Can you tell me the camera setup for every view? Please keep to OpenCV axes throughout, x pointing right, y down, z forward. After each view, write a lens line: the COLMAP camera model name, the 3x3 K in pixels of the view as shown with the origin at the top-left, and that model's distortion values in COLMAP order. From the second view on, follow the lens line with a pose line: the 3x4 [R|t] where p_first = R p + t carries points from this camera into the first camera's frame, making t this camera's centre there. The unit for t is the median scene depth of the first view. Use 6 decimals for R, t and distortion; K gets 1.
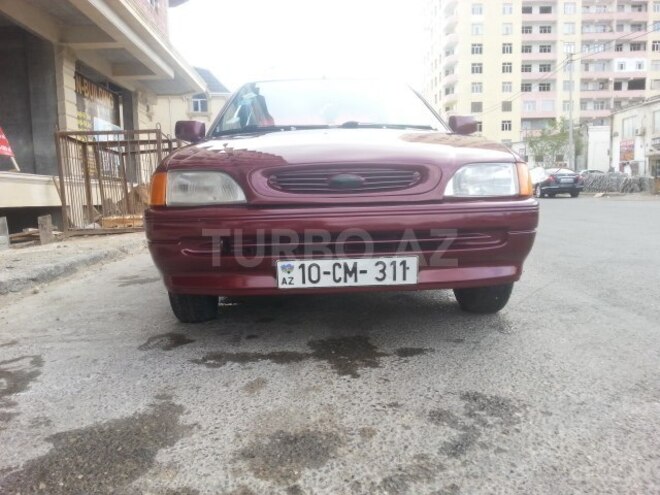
lens RADIAL K [[560.8, 0, 330.0], [0, 560.8, 247.5], [0, 0, 1]] dist [-0.002031, -0.003920]
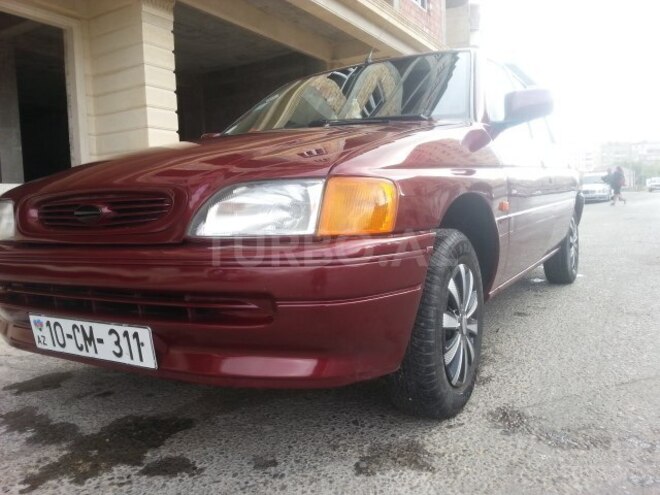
lens RADIAL K [[560.8, 0, 330.0], [0, 560.8, 247.5], [0, 0, 1]] dist [-0.002031, -0.003920]
pose [[0.824448, 0.036313, -0.564771, 0.696982], [-0.036447, 0.999275, 0.011047, -0.093639], [0.564762, 0.011477, 0.825174, 0.575977]]
